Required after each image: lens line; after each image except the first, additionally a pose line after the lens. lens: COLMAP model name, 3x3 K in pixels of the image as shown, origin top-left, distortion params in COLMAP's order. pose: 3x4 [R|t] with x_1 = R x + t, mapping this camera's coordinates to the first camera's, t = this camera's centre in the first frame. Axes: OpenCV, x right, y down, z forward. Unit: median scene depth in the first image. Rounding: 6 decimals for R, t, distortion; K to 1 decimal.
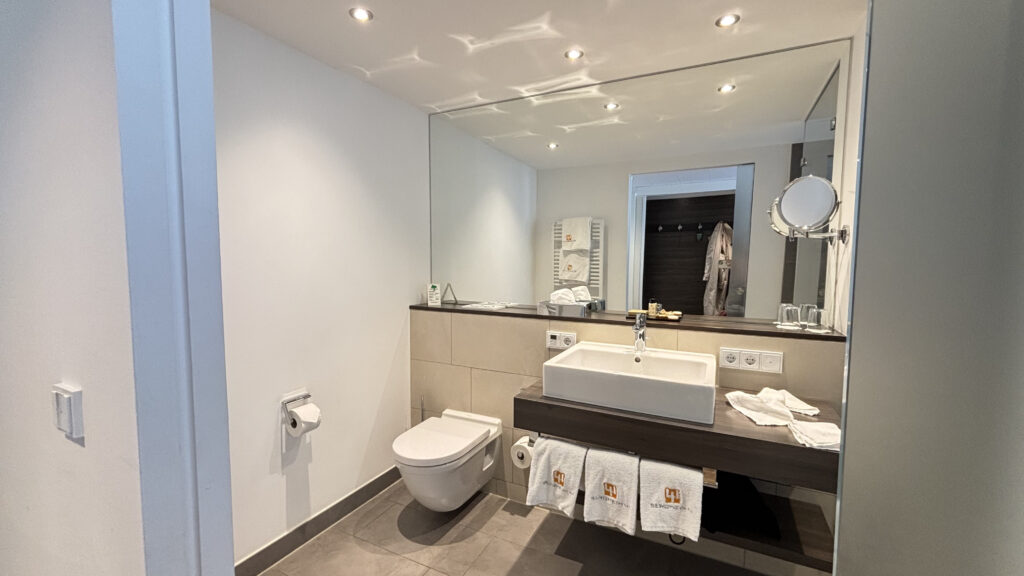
lens RADIAL K [[416.0, 0, 512.0], [0, 416.0, 288.0], [0, 0, 1]] dist [-0.001435, -0.000046]
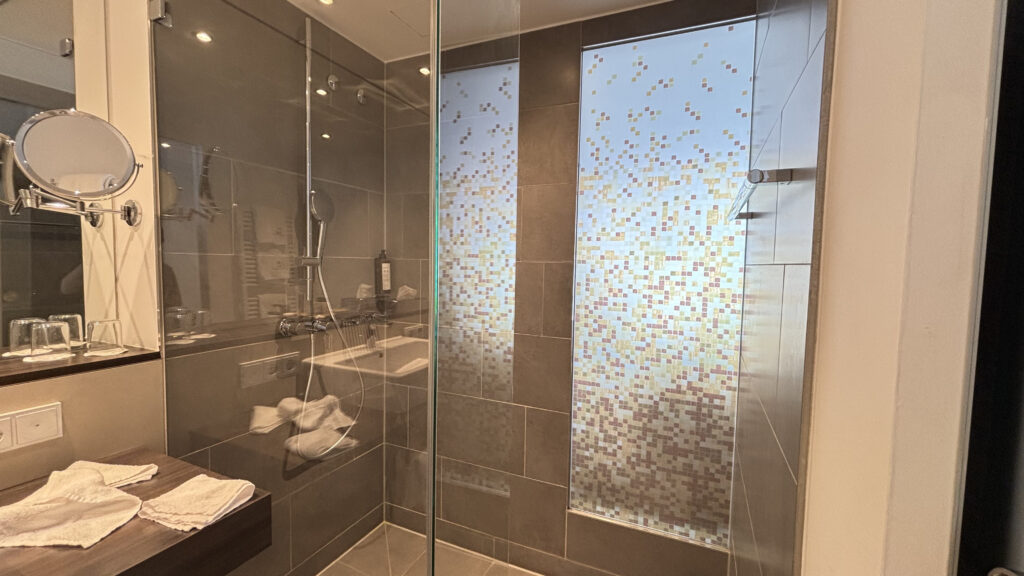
lens RADIAL K [[416.0, 0, 512.0], [0, 416.0, 288.0], [0, 0, 1]] dist [-0.001435, -0.000046]
pose [[-0.046451, -0.064898, 0.996810, 0.046211], [0.051587, 0.996400, 0.067275, -0.014386], [-0.997588, 0.054547, -0.042936, 0.425130]]
